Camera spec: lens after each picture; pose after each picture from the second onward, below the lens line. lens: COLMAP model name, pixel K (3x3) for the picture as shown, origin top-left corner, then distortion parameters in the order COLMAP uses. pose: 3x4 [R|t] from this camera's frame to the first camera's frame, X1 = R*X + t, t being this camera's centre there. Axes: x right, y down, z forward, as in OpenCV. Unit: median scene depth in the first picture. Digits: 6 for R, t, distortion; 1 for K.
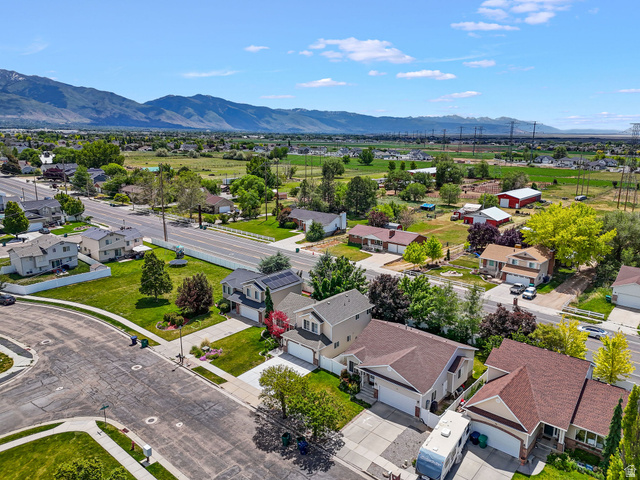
lens RADIAL K [[470.8, 0, 321.2], [0, 470.8, 236.9], [0, 0, 1]] dist [0.077377, -0.074478]
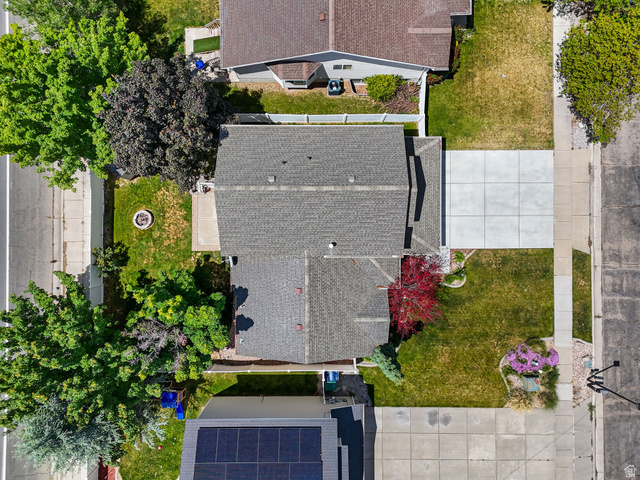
lens RADIAL K [[470.8, 0, 321.2], [0, 470.8, 236.9], [0, 0, 1]] dist [0.077377, -0.074478]
pose [[-0.655681, -0.755023, -0.004793, -0.000724], [0.156750, -0.142331, 0.977329, -0.229269], [-0.738587, 0.640065, 0.211674, 0.970773]]
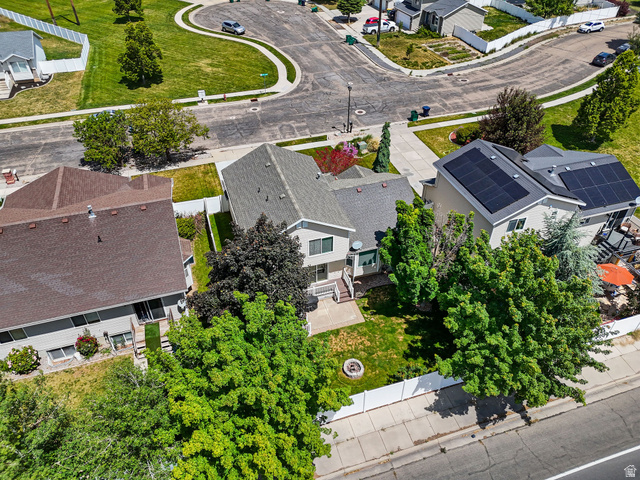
lens RADIAL K [[470.8, 0, 321.2], [0, 470.8, 236.9], [0, 0, 1]] dist [0.077377, -0.074478]
pose [[-0.516774, 0.532443, -0.670409, 0.368551], [-0.196247, 0.688553, 0.698127, -0.171859], [0.833326, 0.492340, -0.251336, 1.216073]]
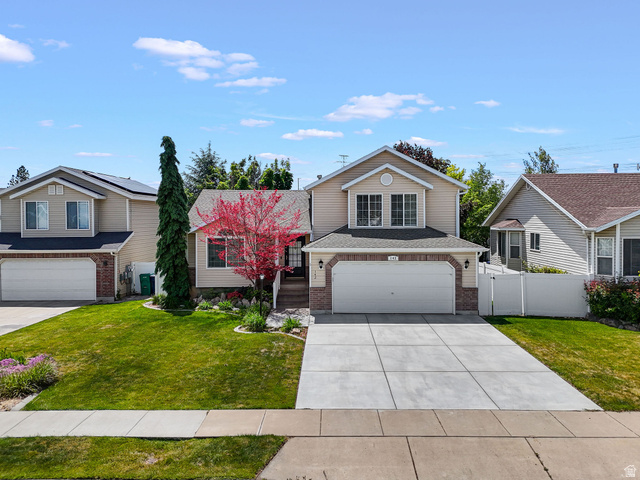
lens RADIAL K [[477.1, 0, 331.6], [0, 477.1, 239.1], [0, 0, 1]] dist [0.063741, -0.082263]
pose [[0.755719, -0.039919, 0.653679, -0.251315], [0.155603, 0.980502, -0.120016, 0.235660], [-0.636142, 0.192413, 0.747195, 0.776201]]
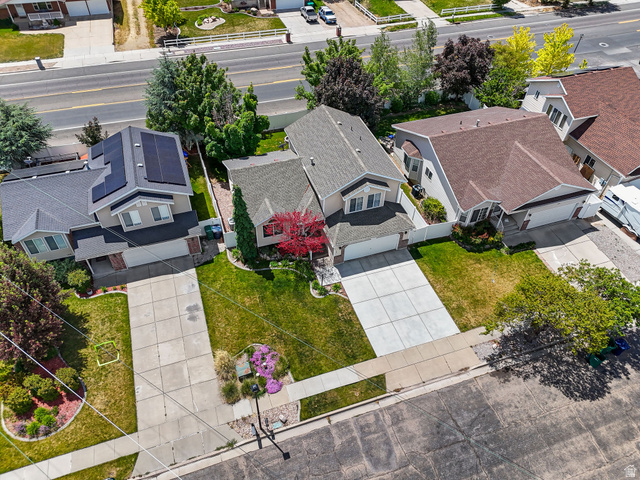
lens RADIAL K [[470.8, 0, 321.2], [0, 470.8, 236.9], [0, 0, 1]] dist [0.077377, -0.074478]
pose [[0.497338, -0.609216, 0.617666, -0.414905], [0.170938, 0.766816, 0.618687, -0.134742], [-0.850550, -0.202115, 0.485505, 0.746767]]
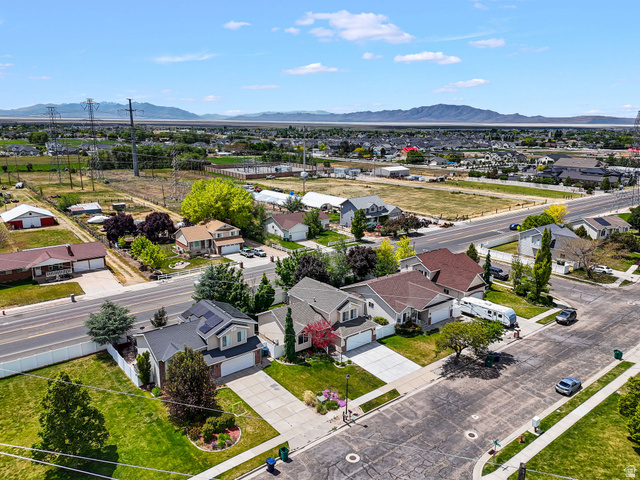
lens RADIAL K [[470.8, 0, 321.2], [0, 470.8, 236.9], [0, 0, 1]] dist [0.077377, -0.074478]
pose [[0.180270, -0.242797, 0.953180, -0.941608], [0.206619, 0.956782, 0.204638, -0.187955], [-0.961671, 0.160055, 0.222646, 0.789593]]
